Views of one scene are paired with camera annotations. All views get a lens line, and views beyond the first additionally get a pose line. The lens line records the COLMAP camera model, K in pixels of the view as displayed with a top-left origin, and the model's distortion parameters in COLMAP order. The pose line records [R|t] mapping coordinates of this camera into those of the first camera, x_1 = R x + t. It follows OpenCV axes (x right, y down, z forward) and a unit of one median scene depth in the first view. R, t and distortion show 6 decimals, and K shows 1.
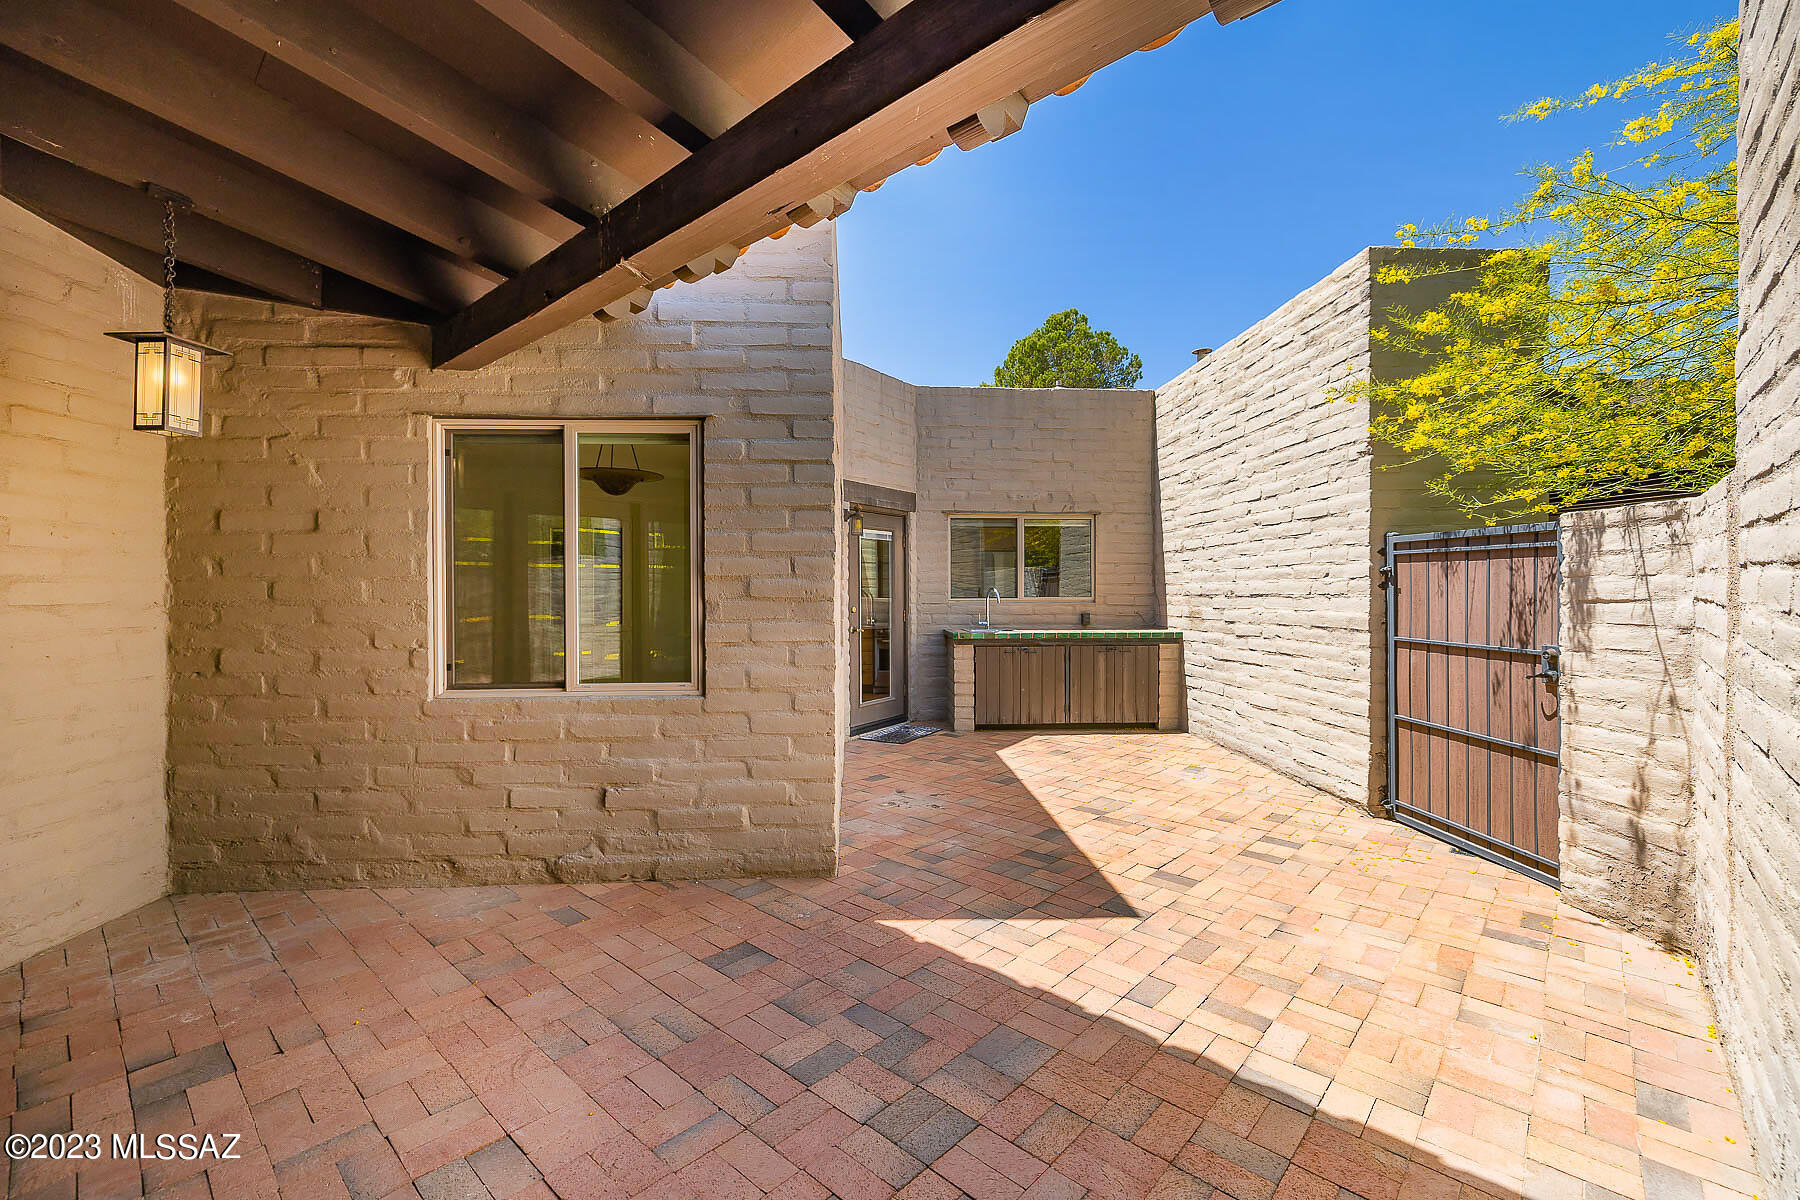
lens RADIAL K [[766.5, 0, 874.8], [0, 766.5, 582.2], [0, 0, 1]] dist [0.001190, 0.000556]
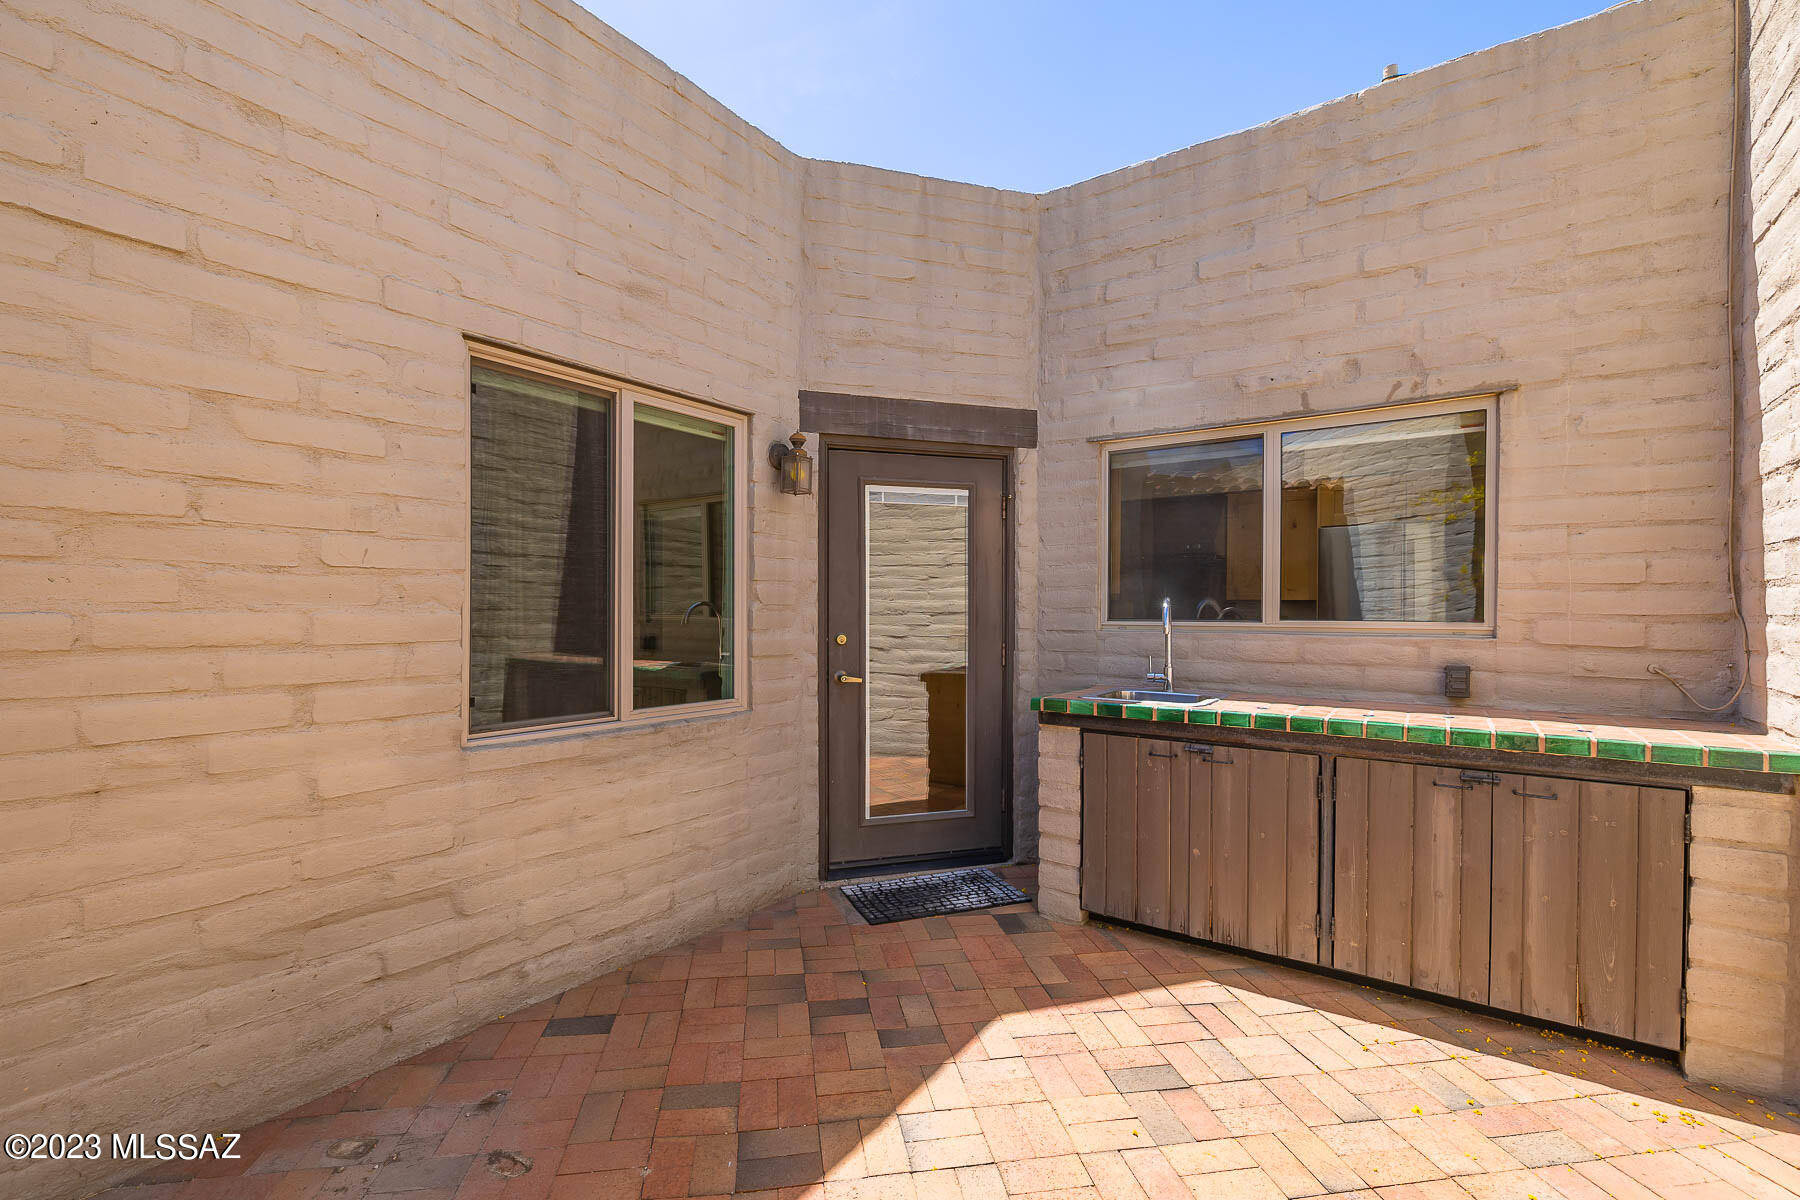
lens RADIAL K [[774.5, 0, 896.1], [0, 774.5, 614.5], [0, 0, 1]] dist [0.001074, 0.000156]
pose [[0.783927, 0.009477, -0.620781, 0.296191], [0.000294, 0.999878, 0.015634, 0.009832], [0.620854, -0.012439, 0.783828, 0.543827]]
